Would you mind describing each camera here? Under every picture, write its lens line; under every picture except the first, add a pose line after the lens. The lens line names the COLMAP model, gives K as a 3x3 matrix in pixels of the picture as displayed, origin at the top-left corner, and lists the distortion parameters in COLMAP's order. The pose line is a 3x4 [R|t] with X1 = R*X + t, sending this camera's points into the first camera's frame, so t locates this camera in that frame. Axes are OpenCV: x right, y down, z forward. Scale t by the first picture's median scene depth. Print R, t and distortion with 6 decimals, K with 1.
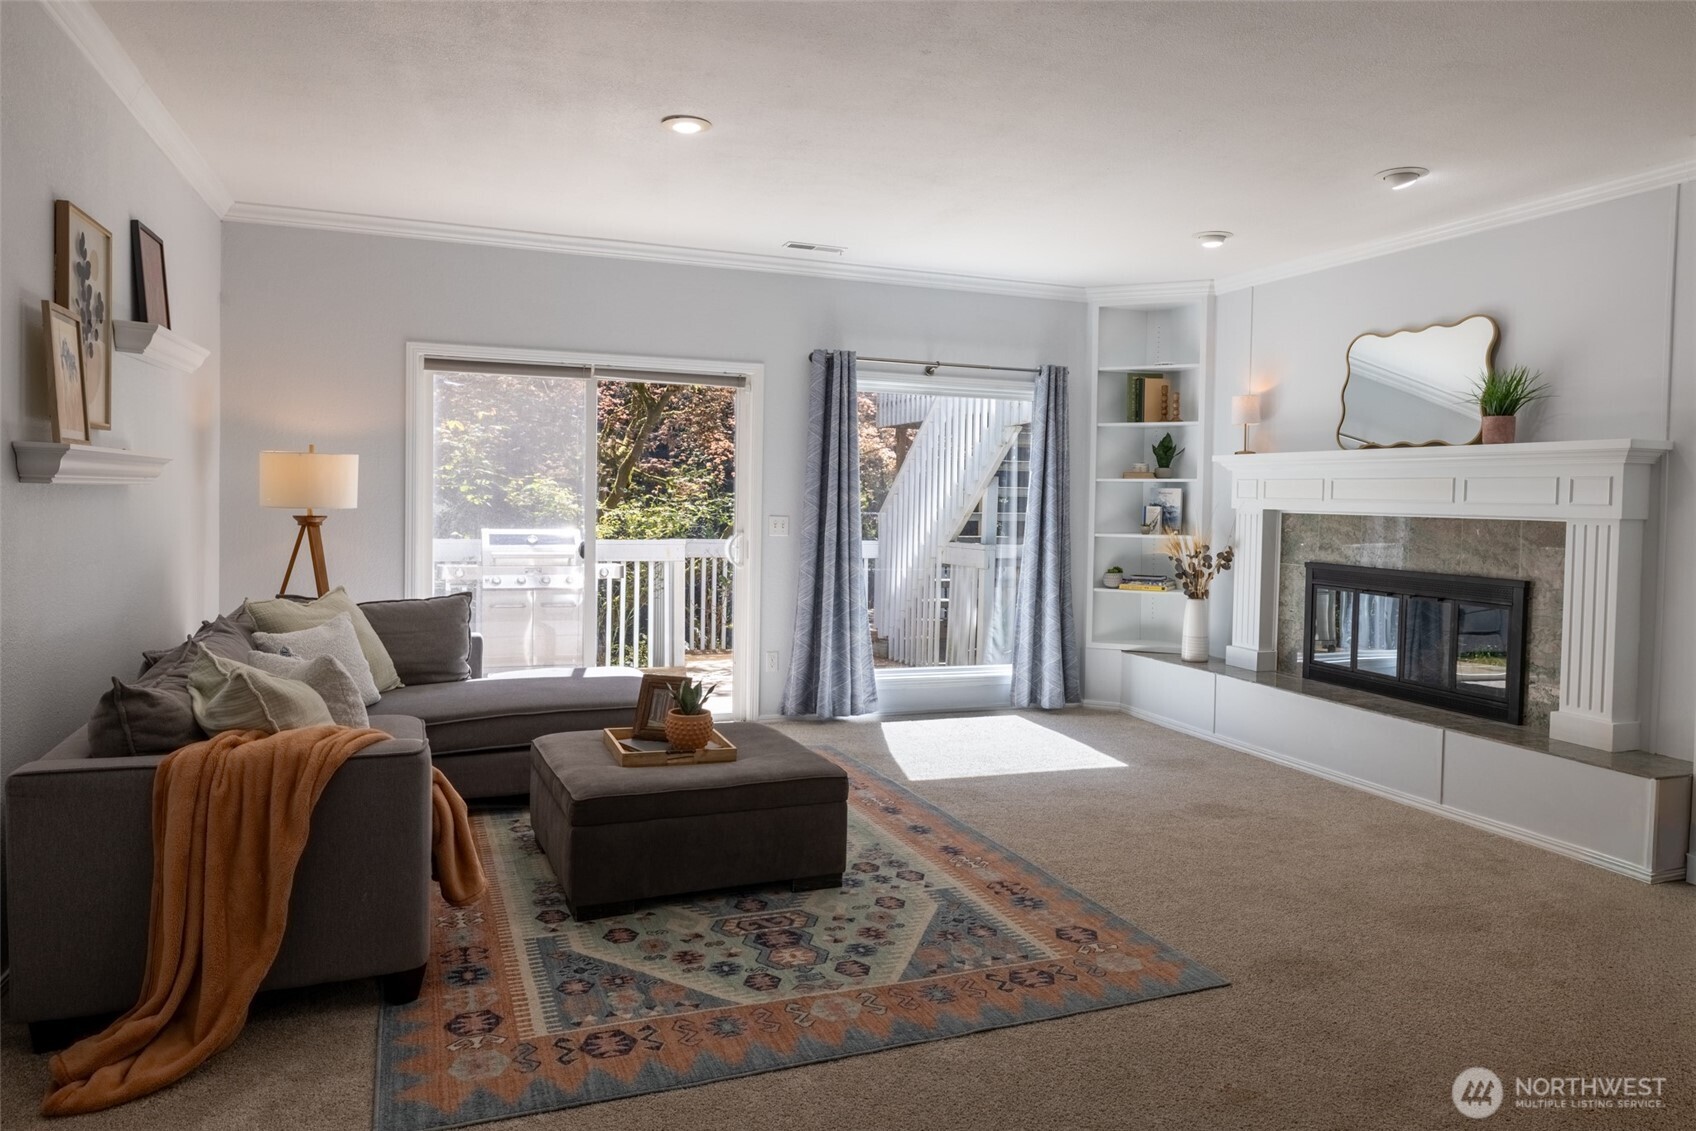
lens RADIAL K [[1113.7, 0, 848.0], [0, 1113.7, 565.5], [0, 0, 1]] dist [-0.007723, -0.002654]
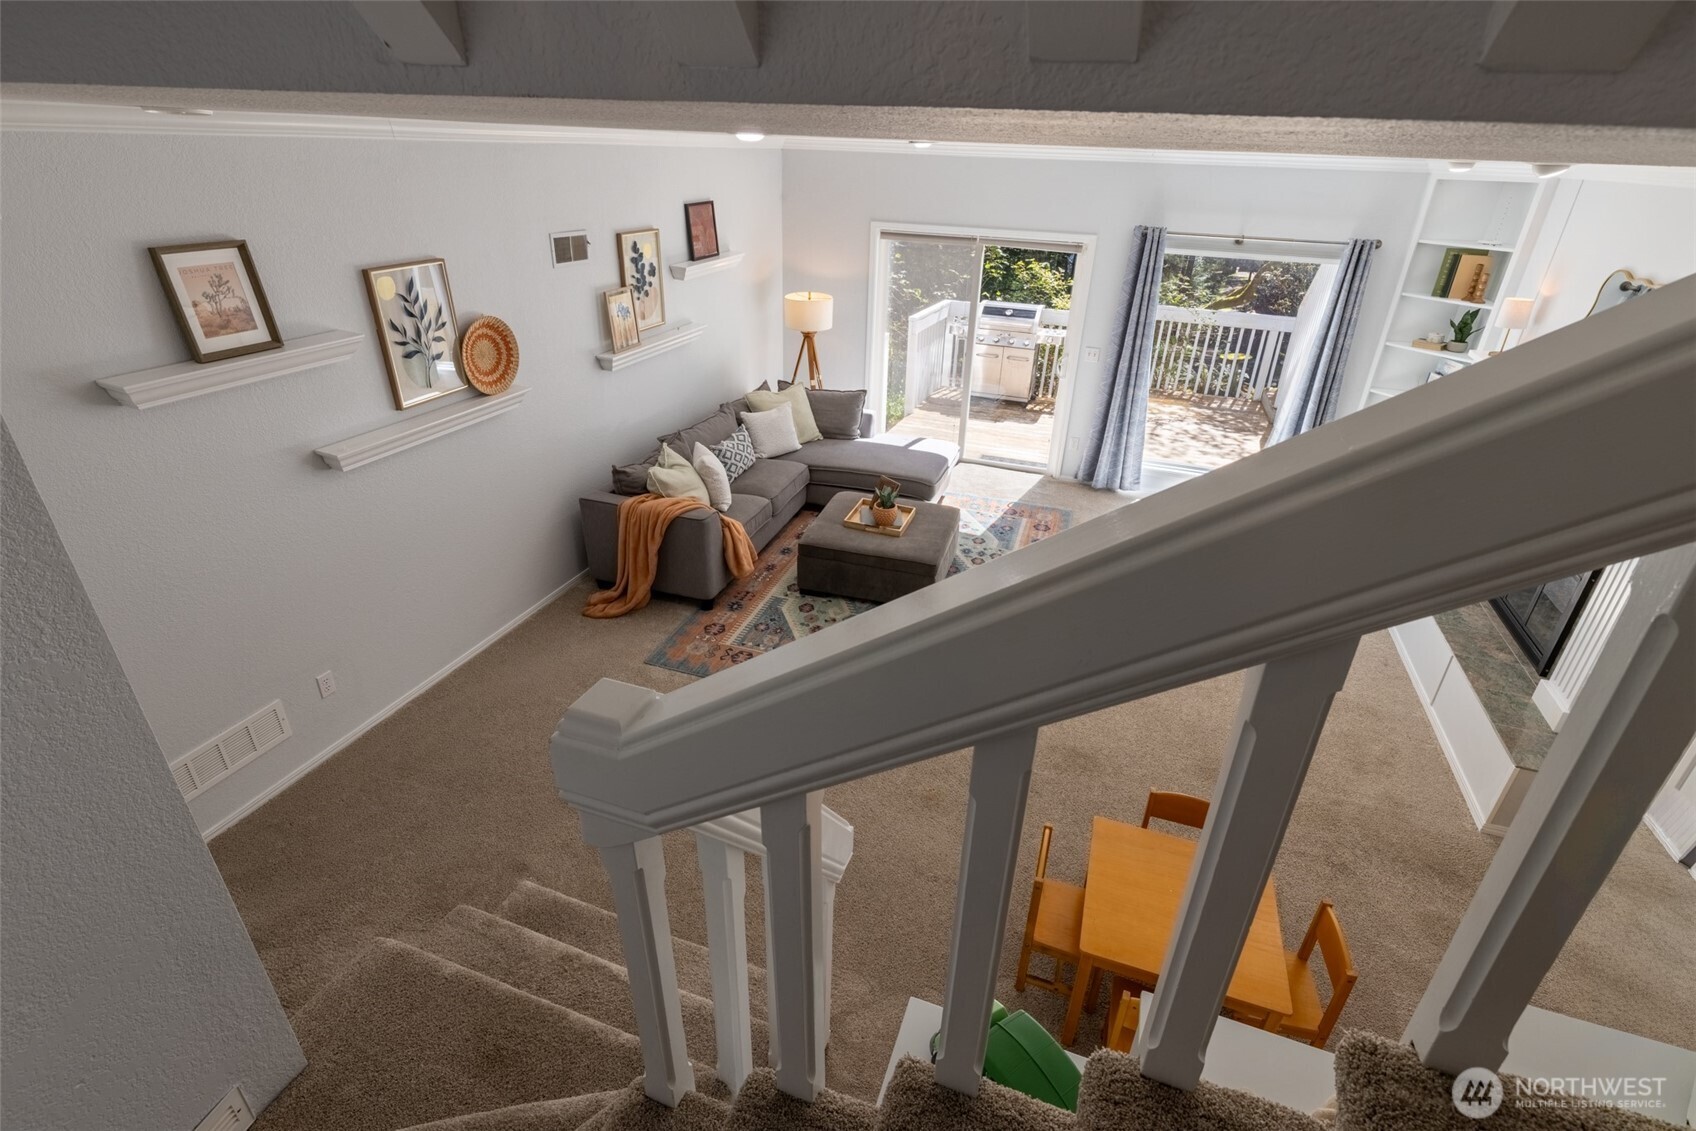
lens RADIAL K [[761.4, 0, 848.0], [0, 761.4, 565.5], [0, 0, 1]] dist [0.002974, 0.000280]
pose [[0.757668, 0.309513, -0.574579, 0.395310], [-0.046406, 0.903713, 0.425617, -0.218906], [0.650988, -0.295812, 0.699078, 0.020105]]
